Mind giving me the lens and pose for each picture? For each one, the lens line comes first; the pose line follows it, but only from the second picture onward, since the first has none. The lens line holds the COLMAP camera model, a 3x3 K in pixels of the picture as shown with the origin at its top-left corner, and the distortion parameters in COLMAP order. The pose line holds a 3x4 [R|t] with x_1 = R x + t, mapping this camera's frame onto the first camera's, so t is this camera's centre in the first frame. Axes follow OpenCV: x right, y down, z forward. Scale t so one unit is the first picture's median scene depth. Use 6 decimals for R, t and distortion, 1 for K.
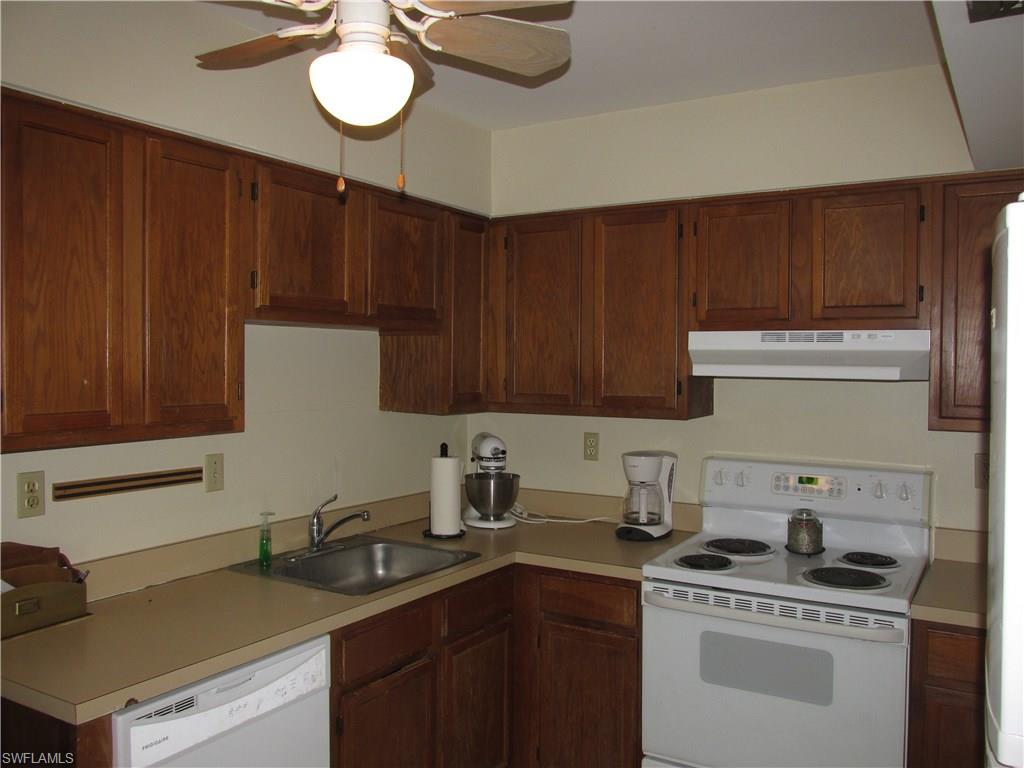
lens RADIAL K [[856.8, 0, 512.8], [0, 856.8, 381.3], [0, 0, 1]] dist [-0.016221, 0.002249]
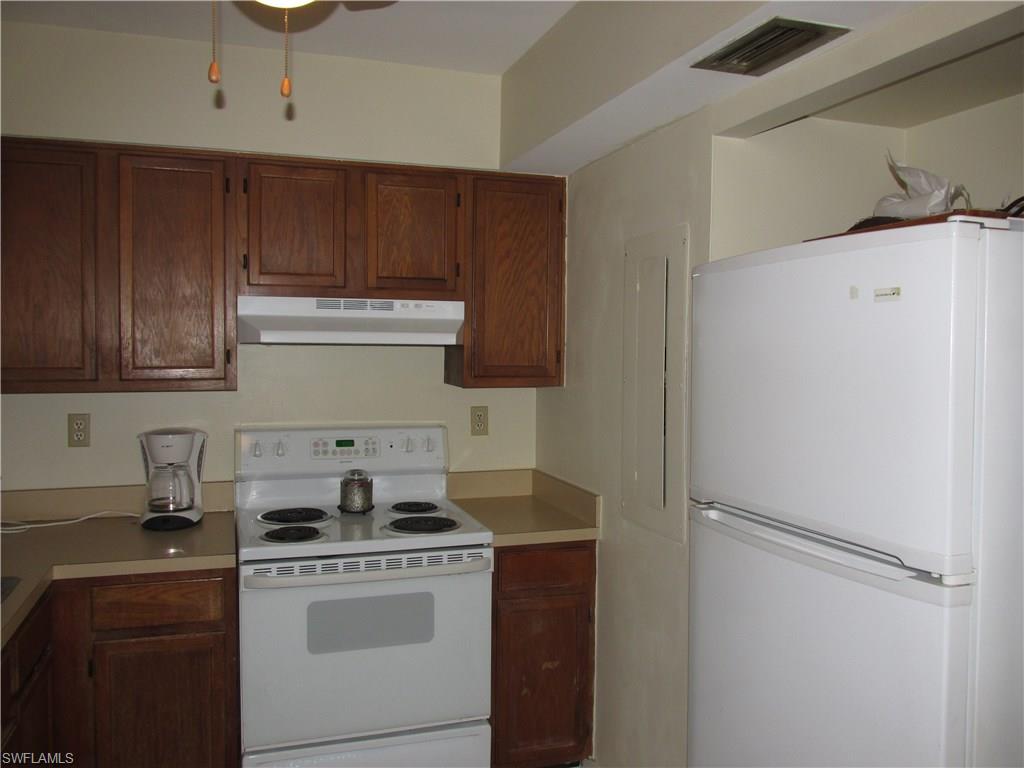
lens RADIAL K [[856.8, 0, 511.3], [0, 856.8, 383.5], [0, 0, 1]] dist [-0.016221, 0.002249]
pose [[0.648526, -0.038598, 0.760213, -0.332871], [0.015780, 0.999181, 0.037269, 0.007926], [-0.761029, -0.012174, 0.648604, 0.177958]]
